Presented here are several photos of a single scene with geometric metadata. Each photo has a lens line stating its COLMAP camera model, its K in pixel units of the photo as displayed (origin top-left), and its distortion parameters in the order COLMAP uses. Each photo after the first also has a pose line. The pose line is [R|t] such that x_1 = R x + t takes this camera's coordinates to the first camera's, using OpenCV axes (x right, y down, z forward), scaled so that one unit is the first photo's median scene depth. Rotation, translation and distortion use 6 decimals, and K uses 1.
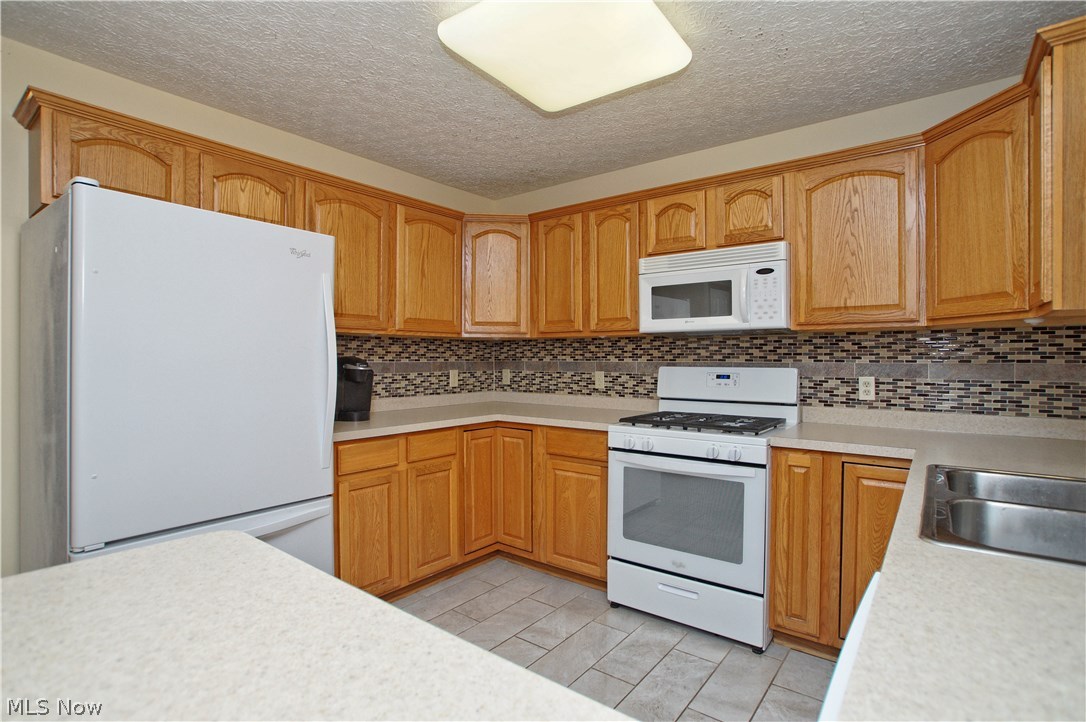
lens RADIAL K [[534.8, 0, 536.1], [0, 534.8, 355.3], [0, 0, 1]] dist [-0.052669, 0.022100]
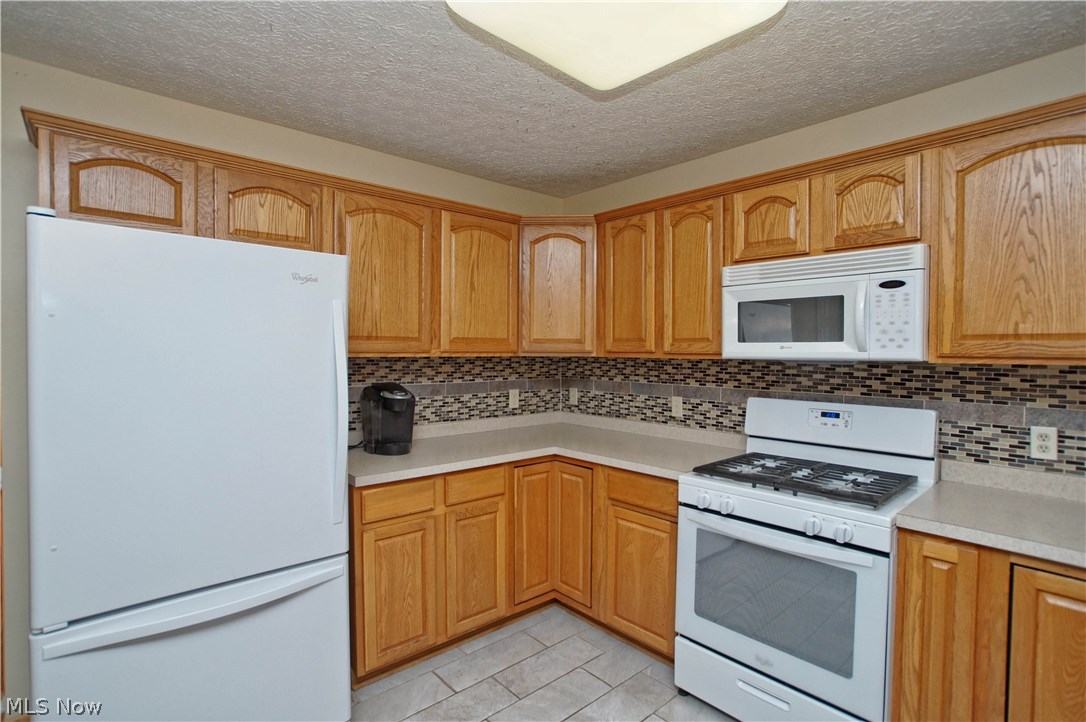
lens RADIAL K [[534.8, 0, 535.1], [0, 534.8, 362.8], [0, 0, 1]] dist [-0.052669, 0.022100]
pose [[0.984295, 0.006361, -0.176415, 0.062456], [-0.001924, 0.999678, 0.025311, -0.061631], [0.176520, -0.024574, 0.983990, 0.168333]]
